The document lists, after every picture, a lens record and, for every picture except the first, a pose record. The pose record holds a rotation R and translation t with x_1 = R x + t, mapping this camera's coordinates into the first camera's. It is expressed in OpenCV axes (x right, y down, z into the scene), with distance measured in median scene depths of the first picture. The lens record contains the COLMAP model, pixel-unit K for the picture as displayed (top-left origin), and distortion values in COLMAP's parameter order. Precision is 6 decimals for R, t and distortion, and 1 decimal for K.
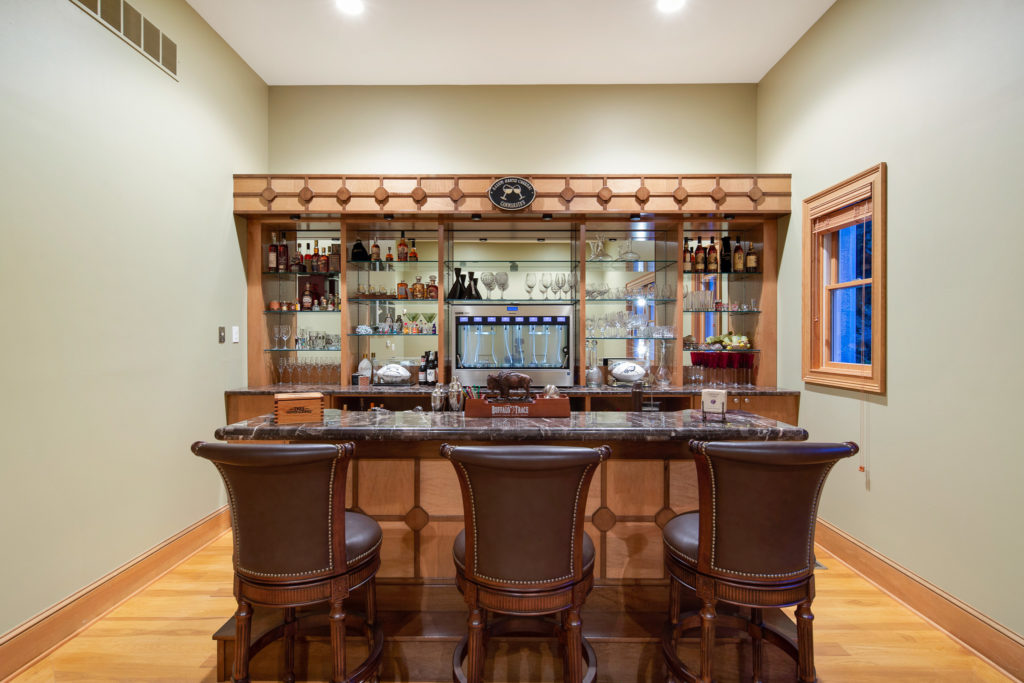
lens RADIAL K [[509.5, 0, 505.1], [0, 509.5, 338.9], [0, 0, 1]] dist [0.007200, -0.003642]
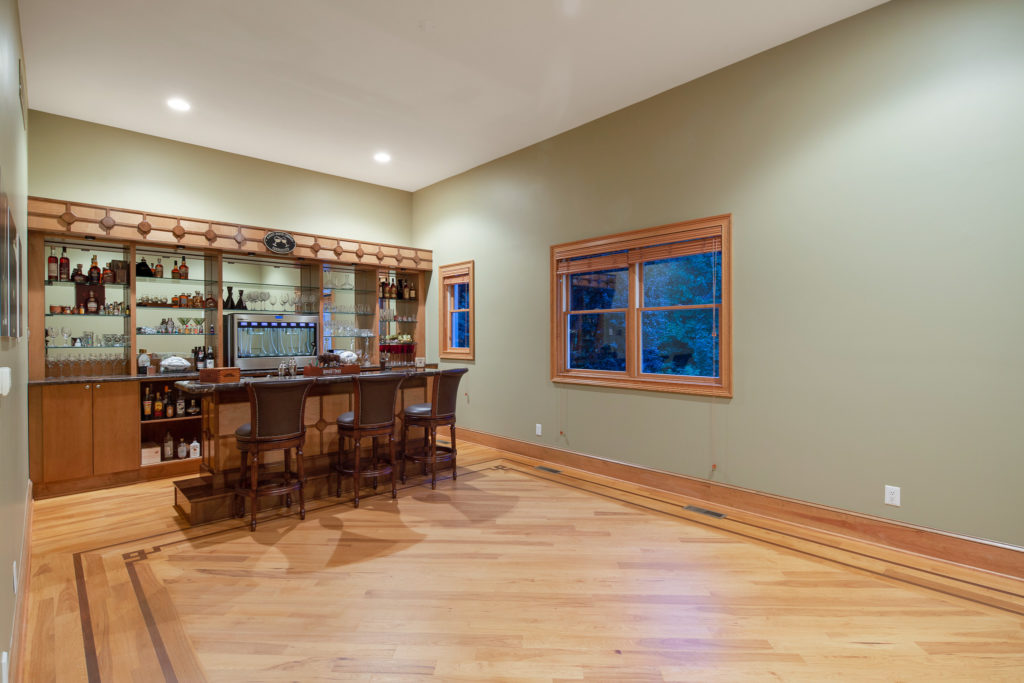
lens RADIAL K [[509.5, 0, 512.1], [0, 509.5, 339.8], [0, 0, 1]] dist [0.007200, -0.003642]
pose [[0.730920, -0.007335, 0.682423, -0.523976], [0.006993, 0.999970, 0.003258, 0.008172], [-0.682427, 0.002391, 0.730950, -0.596909]]
